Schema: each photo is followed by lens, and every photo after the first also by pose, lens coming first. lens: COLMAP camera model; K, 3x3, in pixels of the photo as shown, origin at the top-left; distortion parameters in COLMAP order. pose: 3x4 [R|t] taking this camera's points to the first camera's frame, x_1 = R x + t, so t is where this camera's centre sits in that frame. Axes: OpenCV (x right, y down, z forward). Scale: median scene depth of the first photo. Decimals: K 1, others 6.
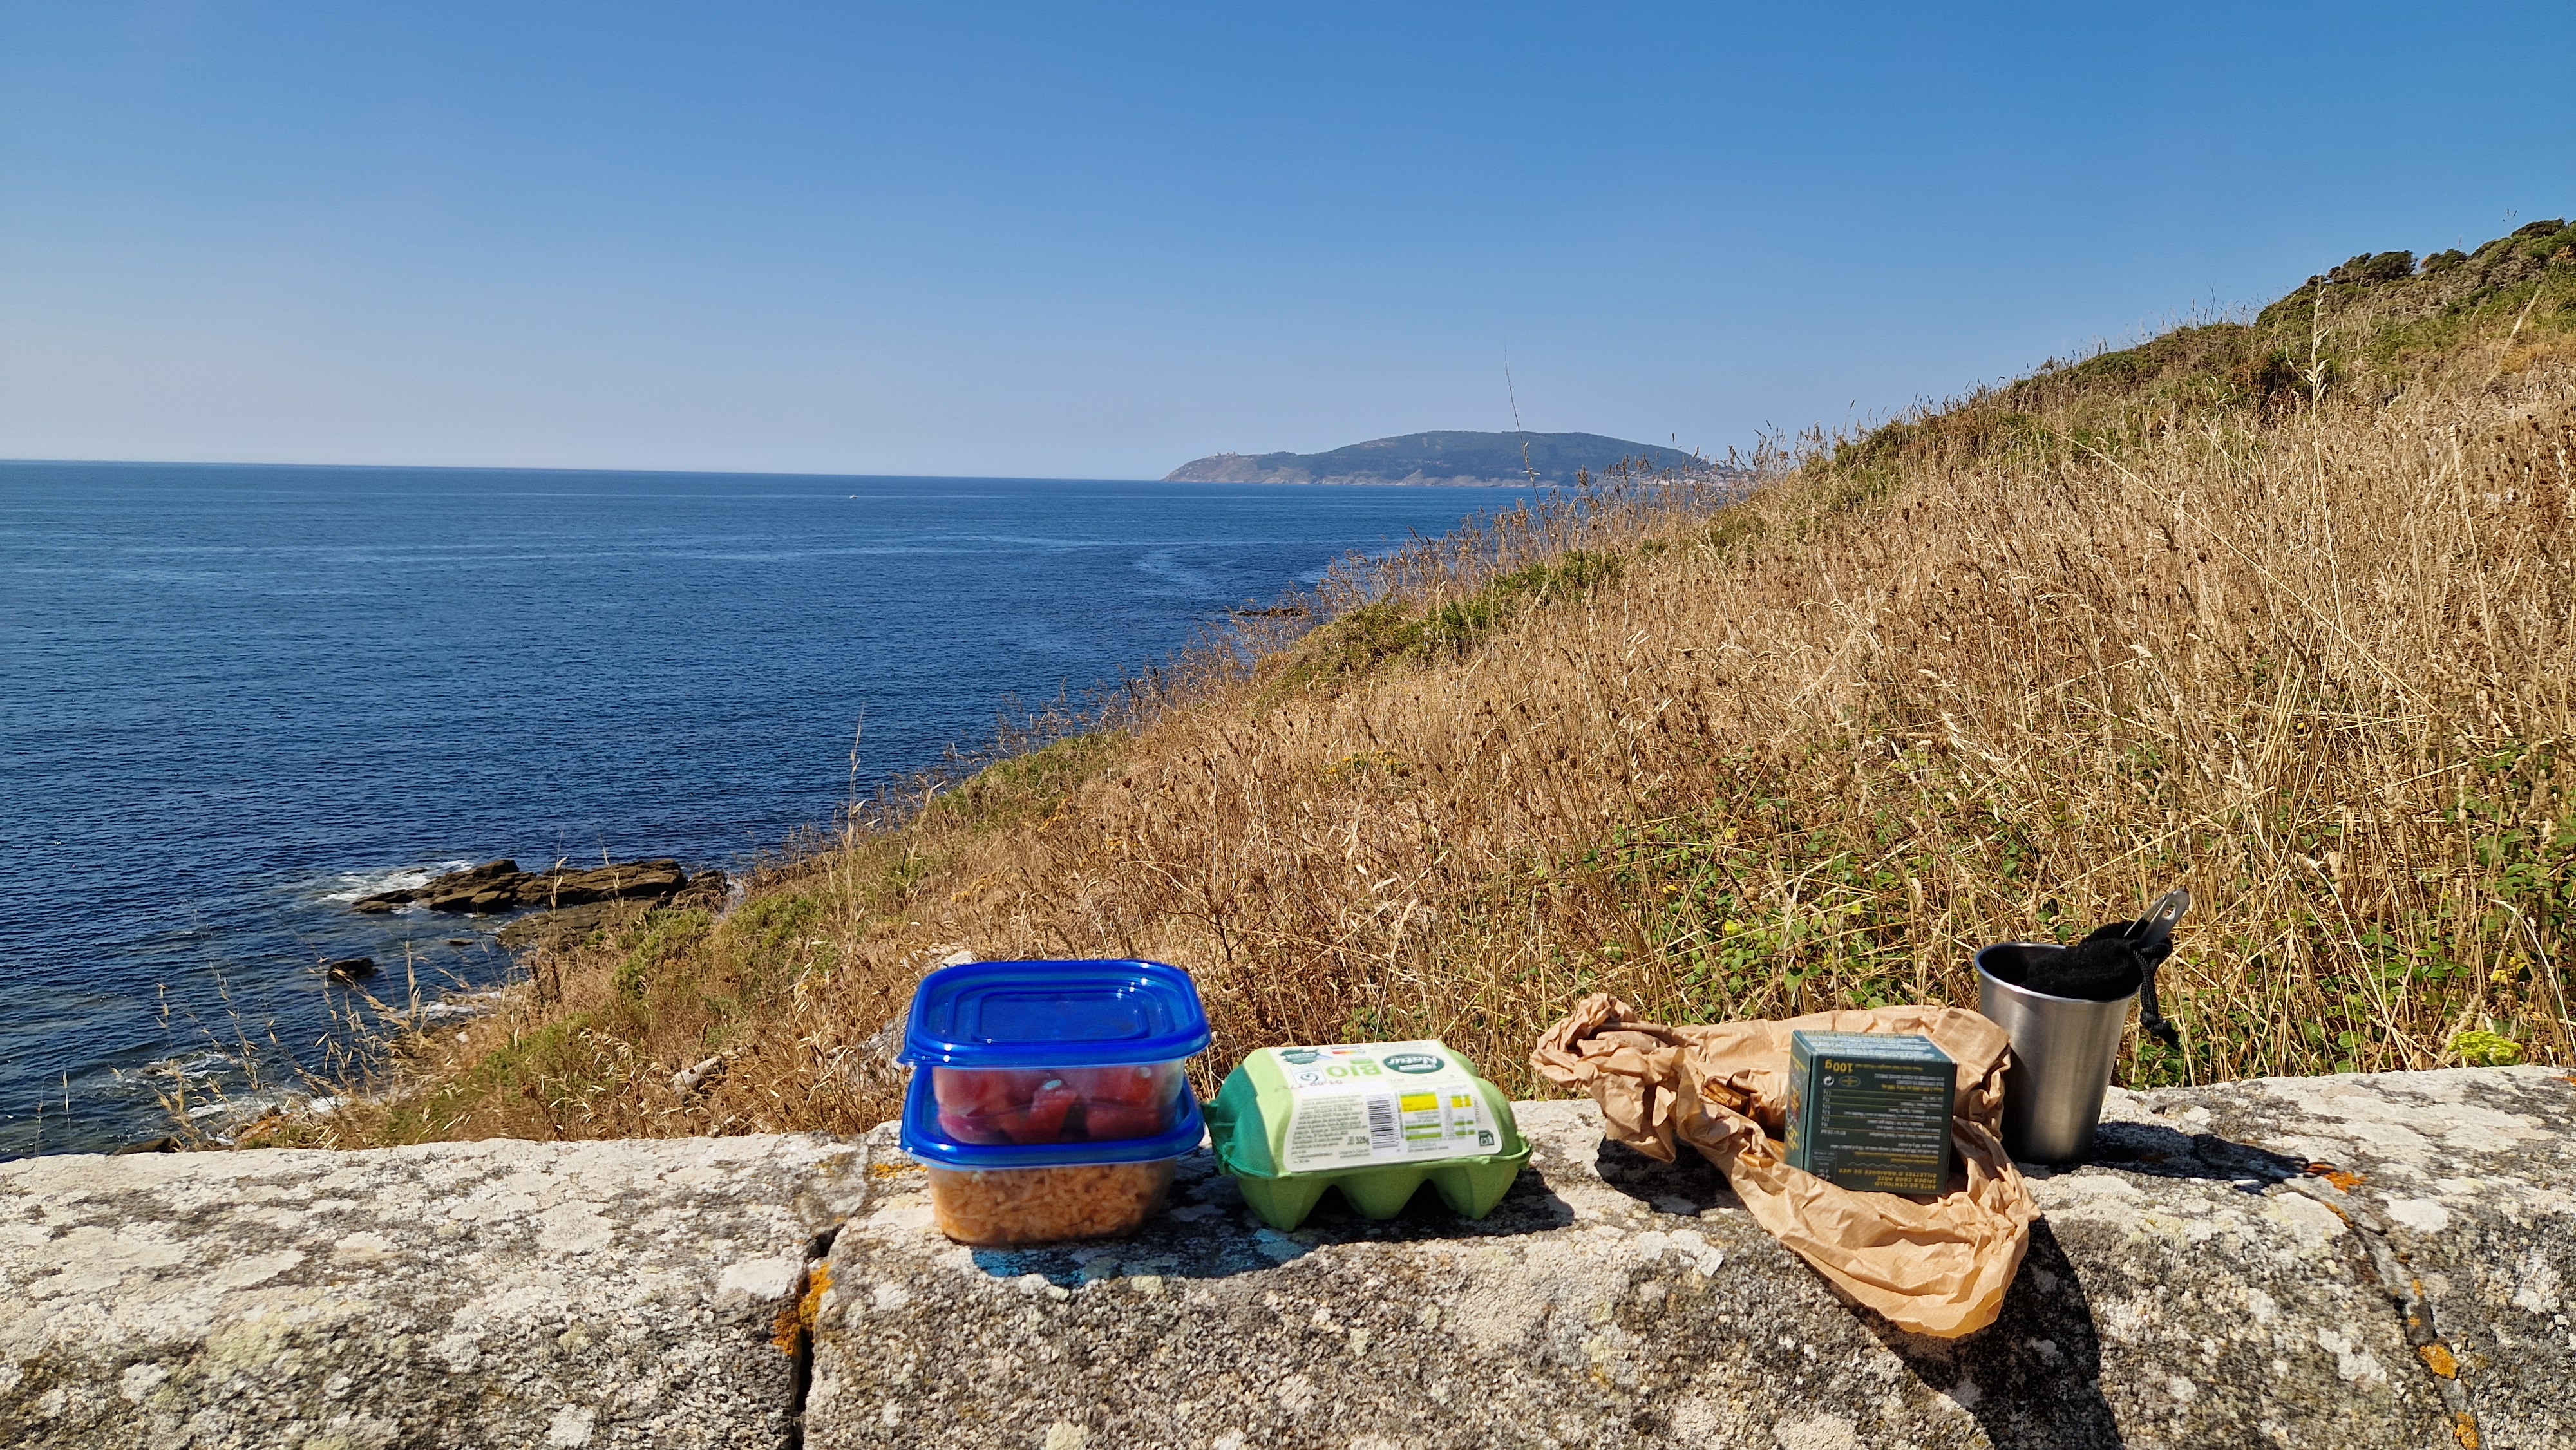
lens RADIAL K [[1777.1, 0, 1288.0], [0, 1777.1, 725.0], [0, 0, 1]] dist [0.099227, -0.003821]
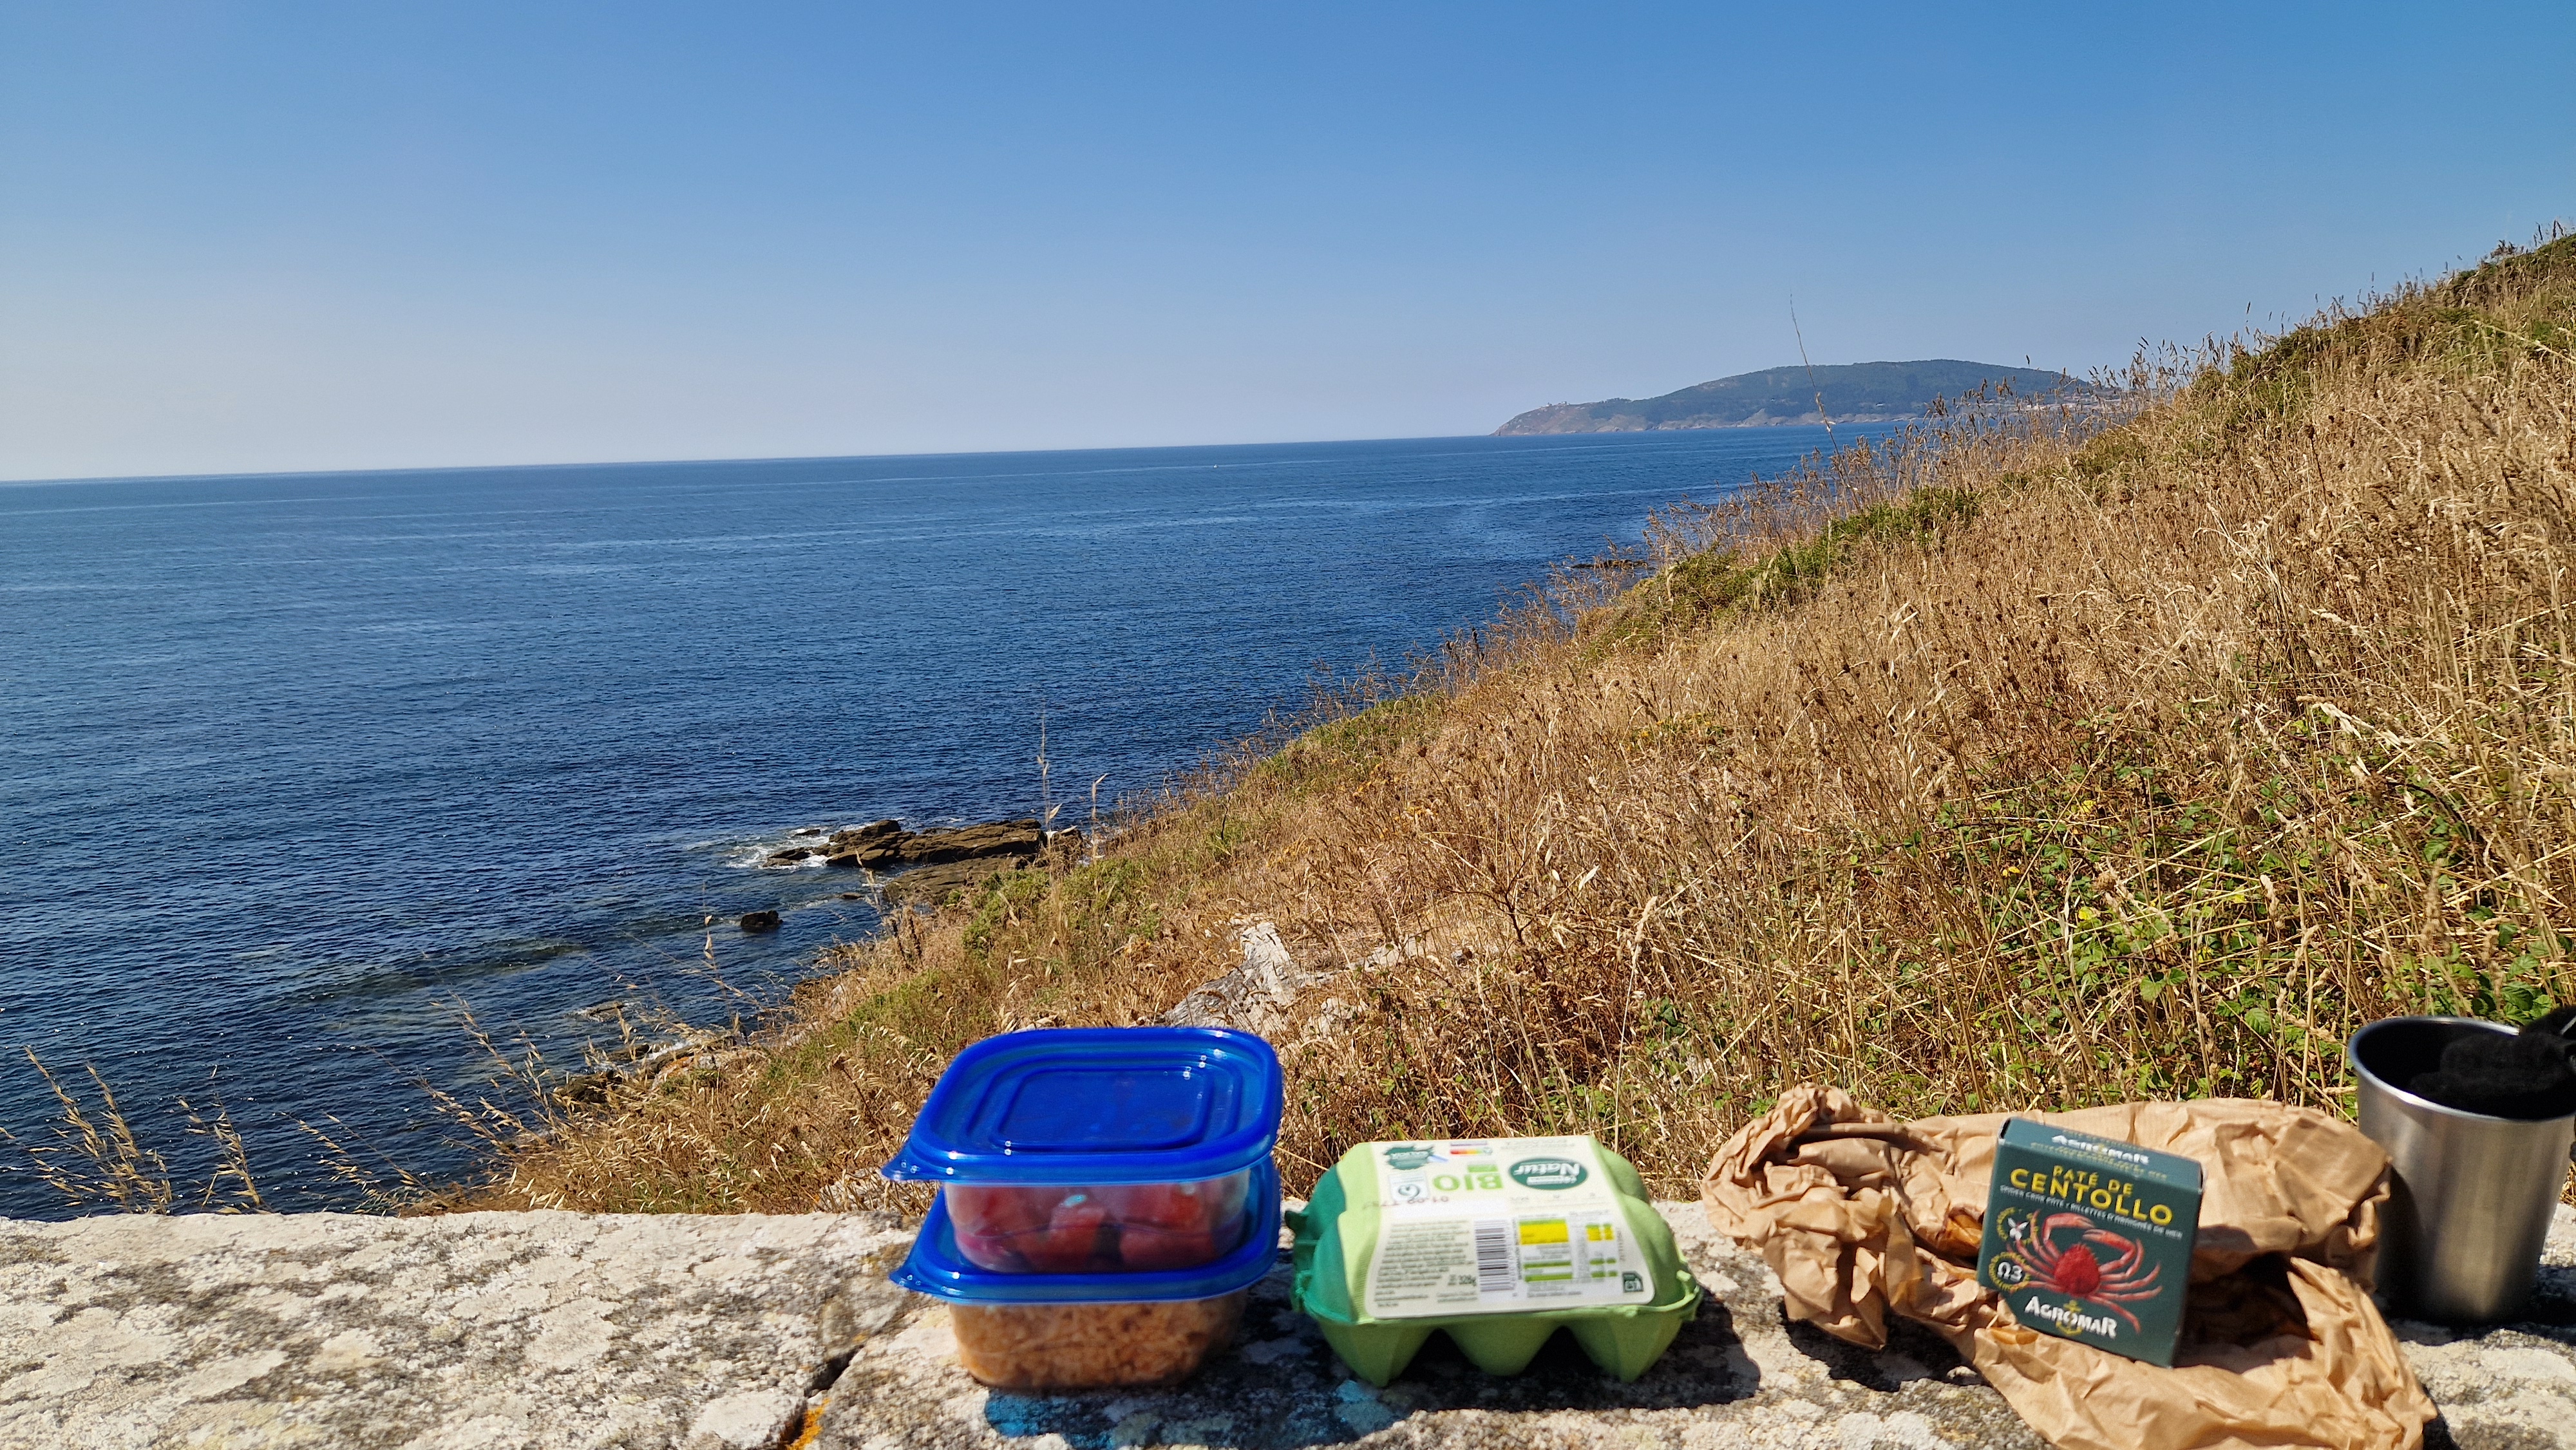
lens RADIAL K [[1750.0, 0, 1288.0], [0, 1750.0, 725.0], [0, 0, 1]] dist [0.071768, -0.037466]
pose [[0.980112, -0.016566, -0.197754, 0.120063], [0.021778, 0.999470, 0.024211, -0.030917], [0.197248, -0.028037, 0.979953, 0.231484]]
